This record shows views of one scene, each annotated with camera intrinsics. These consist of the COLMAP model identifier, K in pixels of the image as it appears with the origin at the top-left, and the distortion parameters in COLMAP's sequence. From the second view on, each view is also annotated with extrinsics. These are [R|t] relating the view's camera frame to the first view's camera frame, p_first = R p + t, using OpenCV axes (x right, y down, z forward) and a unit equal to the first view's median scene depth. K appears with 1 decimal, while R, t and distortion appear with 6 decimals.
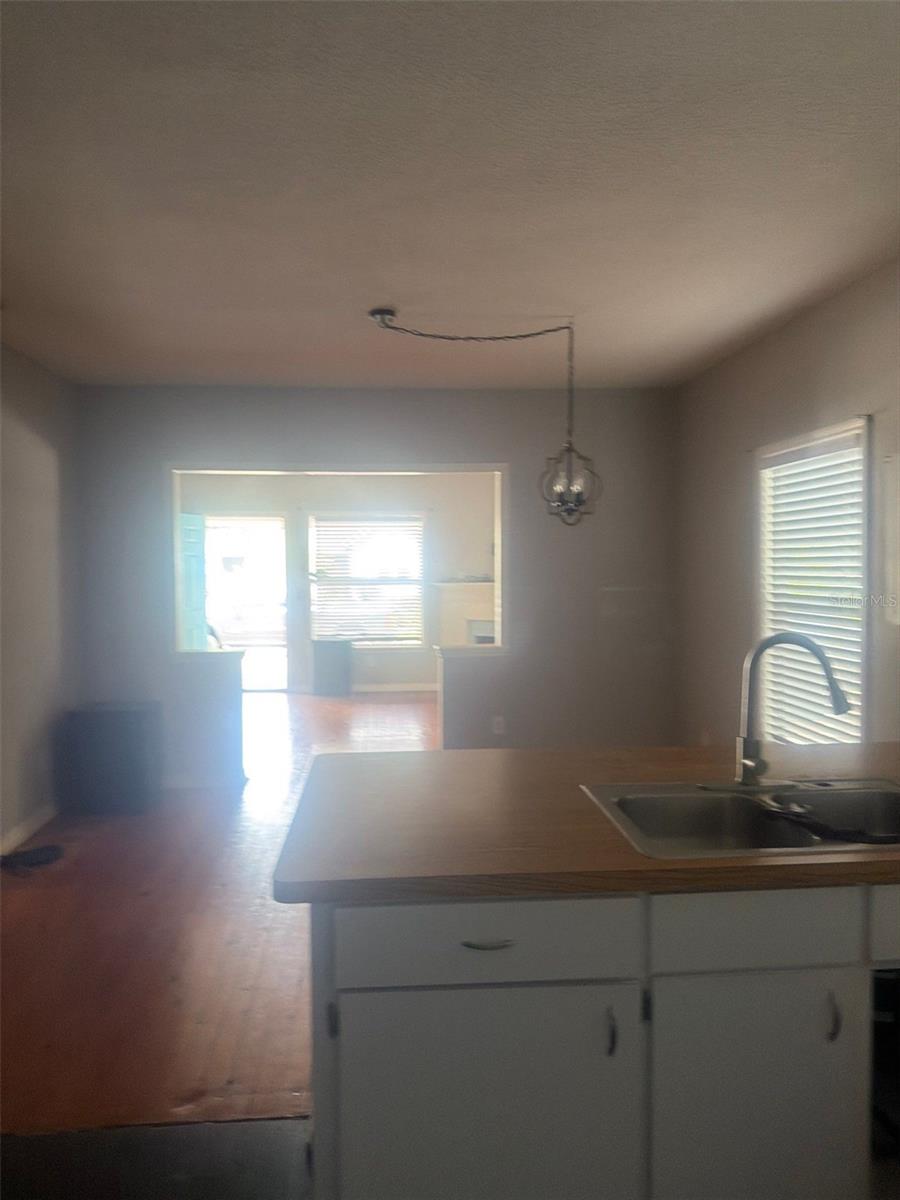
lens RADIAL K [[857.9, 0, 446.6], [0, 857.9, 602.1], [0, 0, 1]] dist [0.006444, 0.001720]
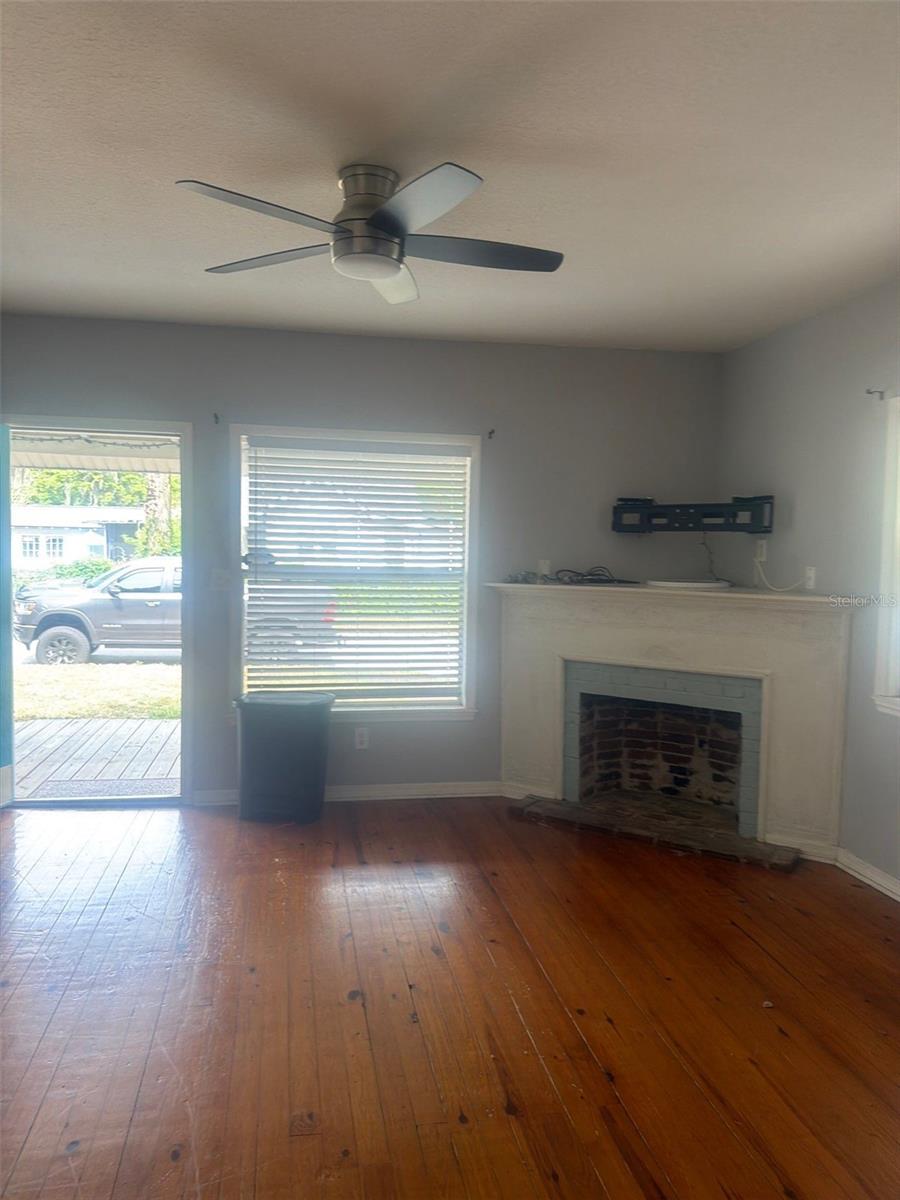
lens RADIAL K [[857.9, 0, 448.9], [0, 857.9, 599.5], [0, 0, 1]] dist [0.006444, 0.001720]
pose [[0.993079, 0.021411, 0.115477, -0.085837], [-0.023146, 0.999638, 0.013707, -0.016554], [-0.115142, -0.016285, 0.993216, 0.460733]]
